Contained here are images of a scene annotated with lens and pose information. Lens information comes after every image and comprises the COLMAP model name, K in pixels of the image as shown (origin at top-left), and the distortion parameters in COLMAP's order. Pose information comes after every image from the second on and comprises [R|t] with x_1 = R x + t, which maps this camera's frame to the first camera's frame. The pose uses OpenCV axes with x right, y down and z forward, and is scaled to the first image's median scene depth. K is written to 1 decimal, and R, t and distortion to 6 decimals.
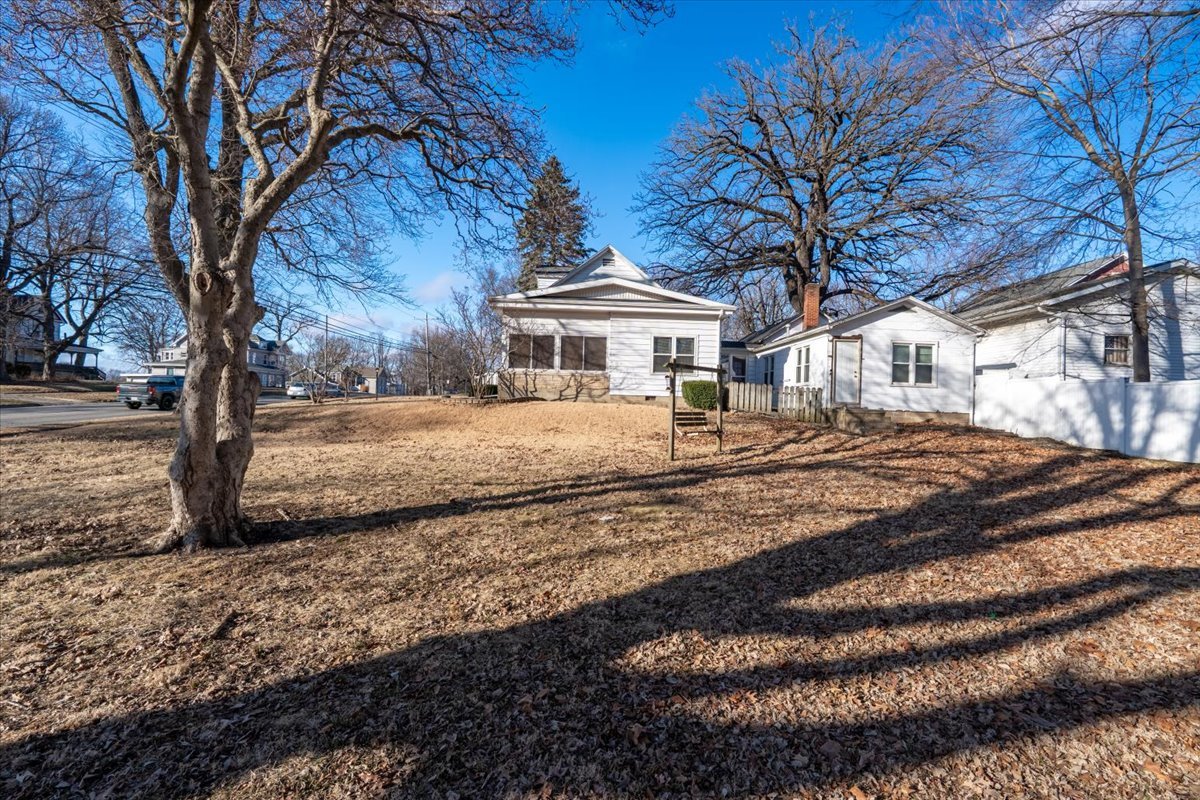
lens RADIAL K [[571.3, 0, 599.8], [0, 571.3, 405.2], [0, 0, 1]] dist [-0.004348, -0.000043]
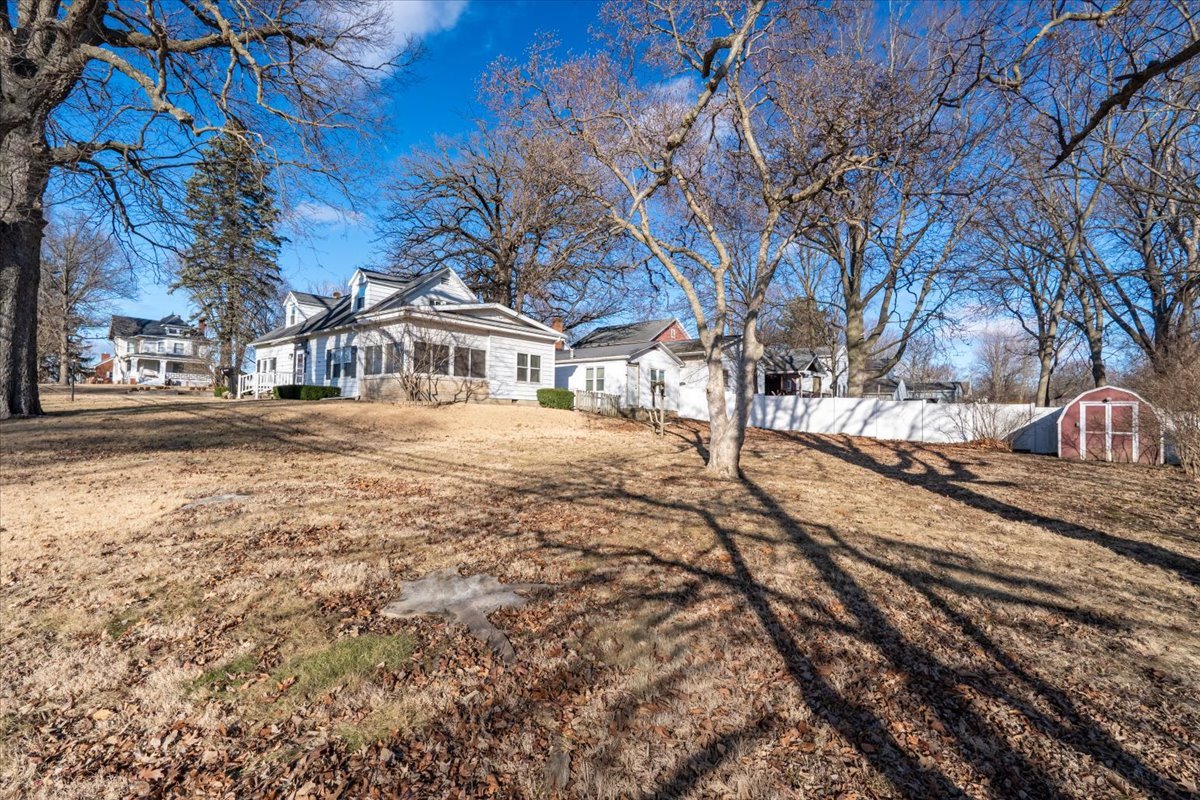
lens RADIAL K [[571.3, 0, 603.8], [0, 571.3, 403.2], [0, 0, 1]] dist [-0.004348, -0.000043]
pose [[0.673467, 0.004358, 0.739204, -0.718017], [0.000429, 0.999980, -0.006287, -0.000718], [-0.739217, 0.004551, 0.673452, 0.003080]]
